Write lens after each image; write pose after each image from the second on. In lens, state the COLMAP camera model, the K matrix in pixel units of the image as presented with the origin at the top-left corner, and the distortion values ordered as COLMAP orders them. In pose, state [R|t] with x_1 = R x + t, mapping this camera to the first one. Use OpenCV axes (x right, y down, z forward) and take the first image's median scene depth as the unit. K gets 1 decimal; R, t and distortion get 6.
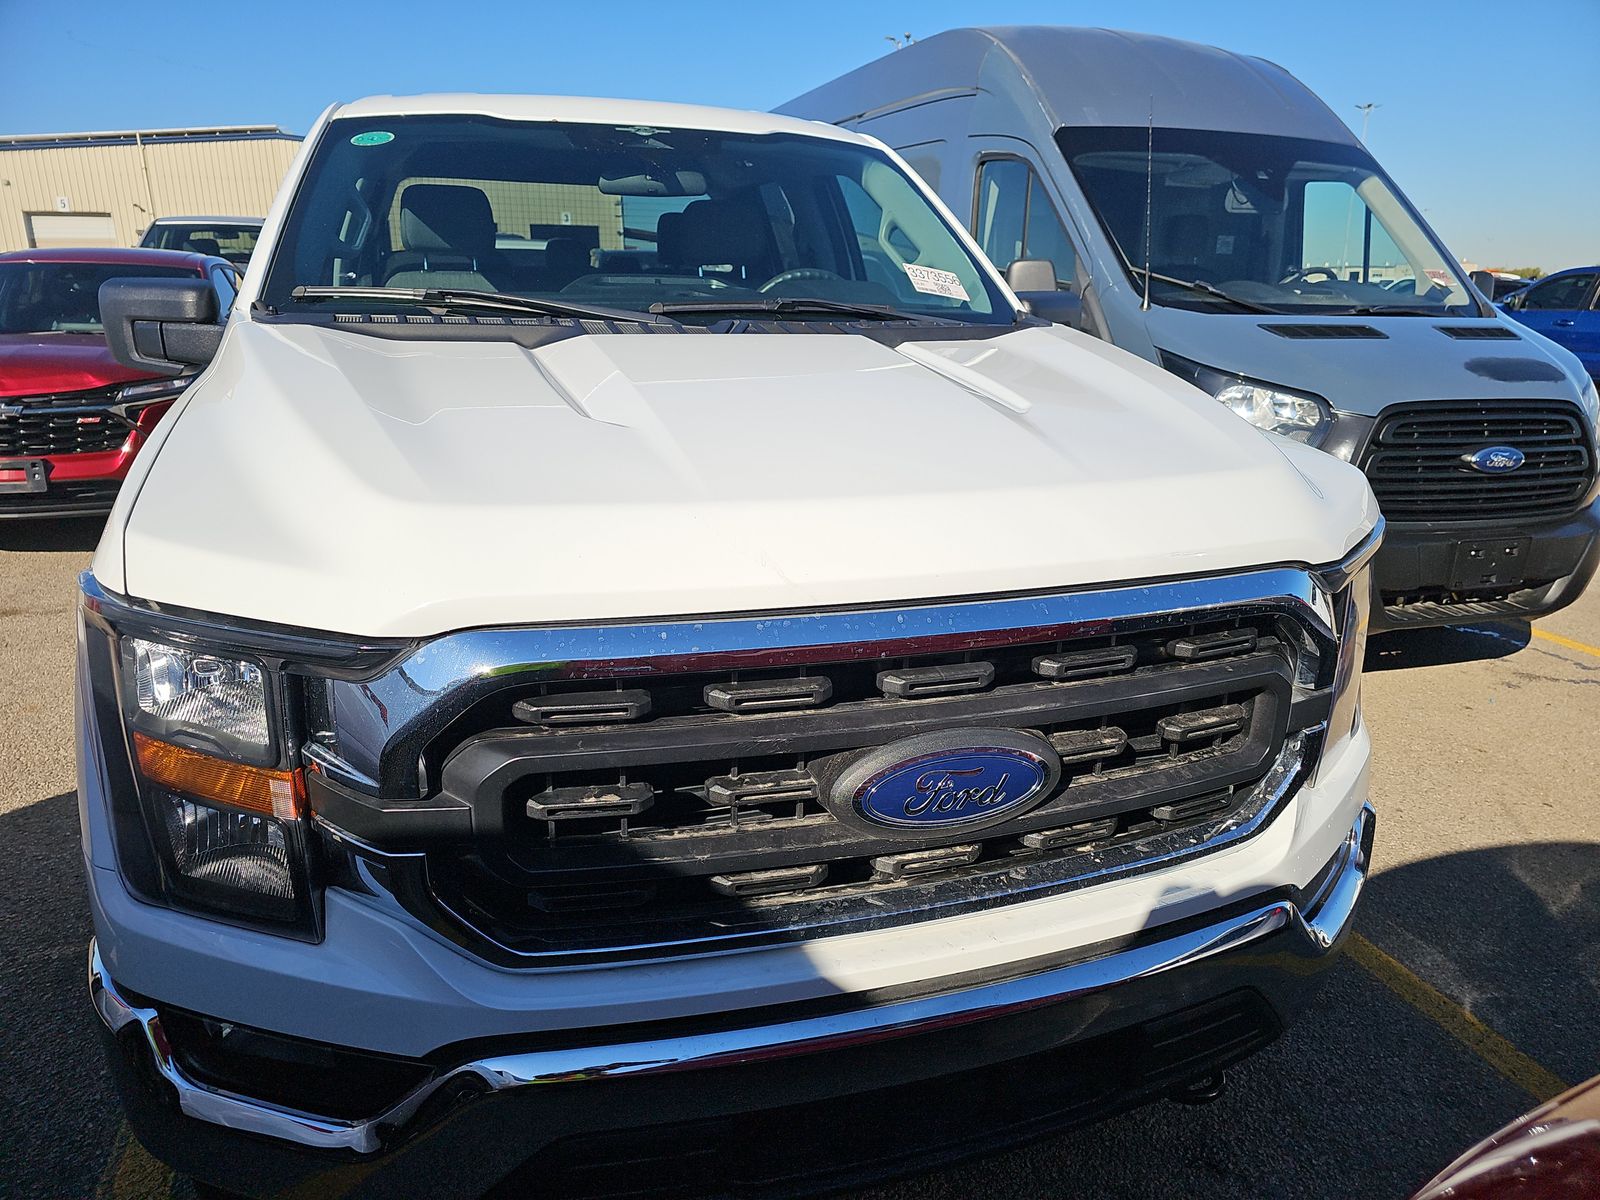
lens RADIAL K [[1092.8, 0, 800.0], [0, 1092.8, 600.0], [0, 0, 1]] dist [0.031183, -0.039428]
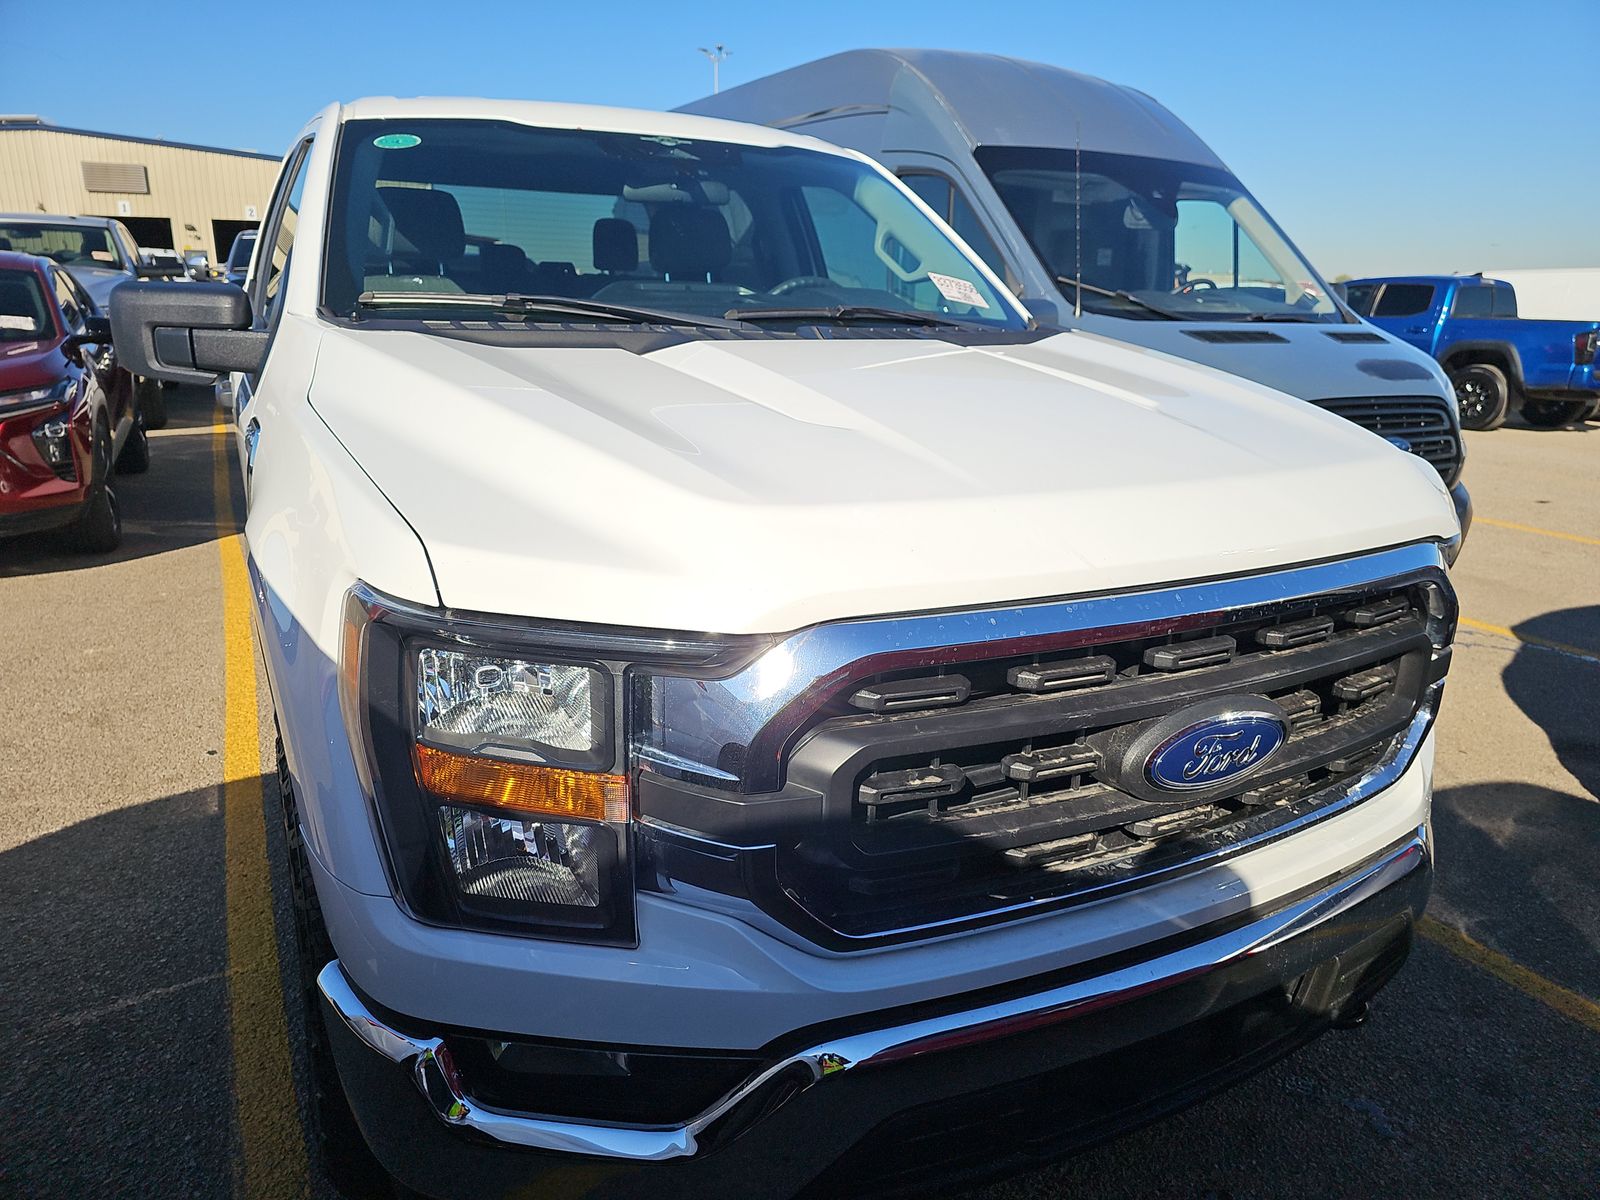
lens RADIAL K [[1103.5, 0, 710.3], [0, 1103.5, 582.3], [0, 0, 1]] dist [0.038644, -0.048389]
pose [[0.985557, -0.038091, 0.165005, -0.333270], [0.041941, 0.998922, -0.019909, 0.002668], [-0.164068, 0.026542, 0.986092, -0.008087]]
